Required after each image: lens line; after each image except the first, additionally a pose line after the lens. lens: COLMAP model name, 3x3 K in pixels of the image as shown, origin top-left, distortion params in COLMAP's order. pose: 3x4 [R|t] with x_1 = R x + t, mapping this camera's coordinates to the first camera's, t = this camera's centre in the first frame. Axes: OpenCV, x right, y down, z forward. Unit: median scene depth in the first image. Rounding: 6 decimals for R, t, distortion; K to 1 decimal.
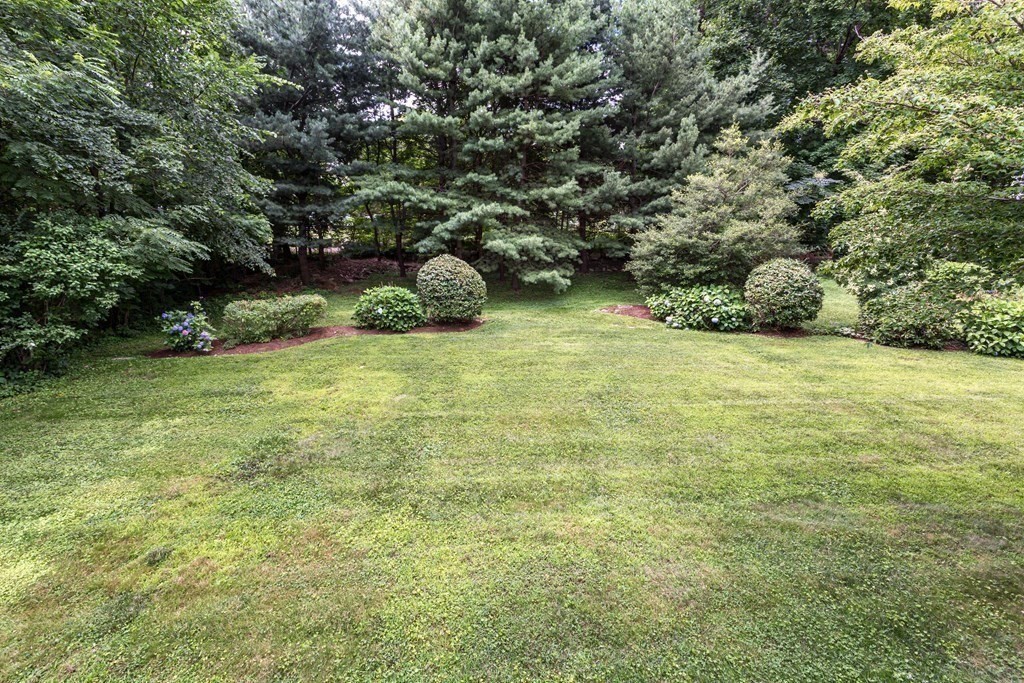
lens RADIAL K [[484.4, 0, 490.8], [0, 484.4, 344.7], [0, 0, 1]] dist [0.001604, 0.001987]
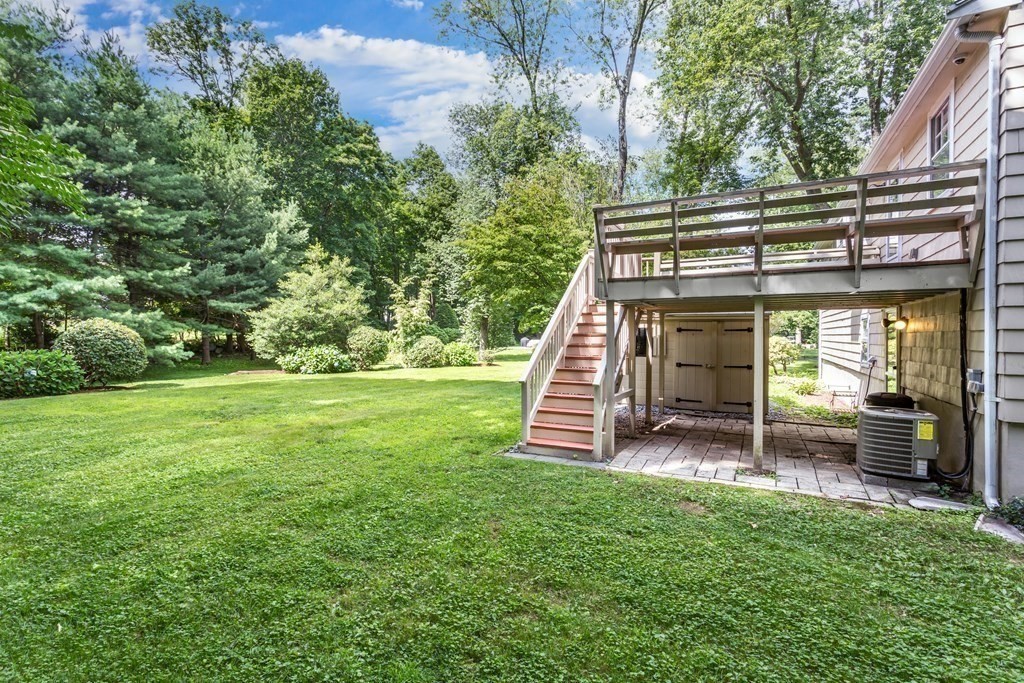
lens RADIAL K [[484.4, 0, 512.2], [0, 484.4, 340.0], [0, 0, 1]] dist [0.001604, 0.001987]
pose [[0.482866, -0.000859, 0.875694, -0.563864], [0.217790, 0.968696, -0.119141, 0.164404], [-0.848179, 0.248247, 0.467938, -0.180921]]
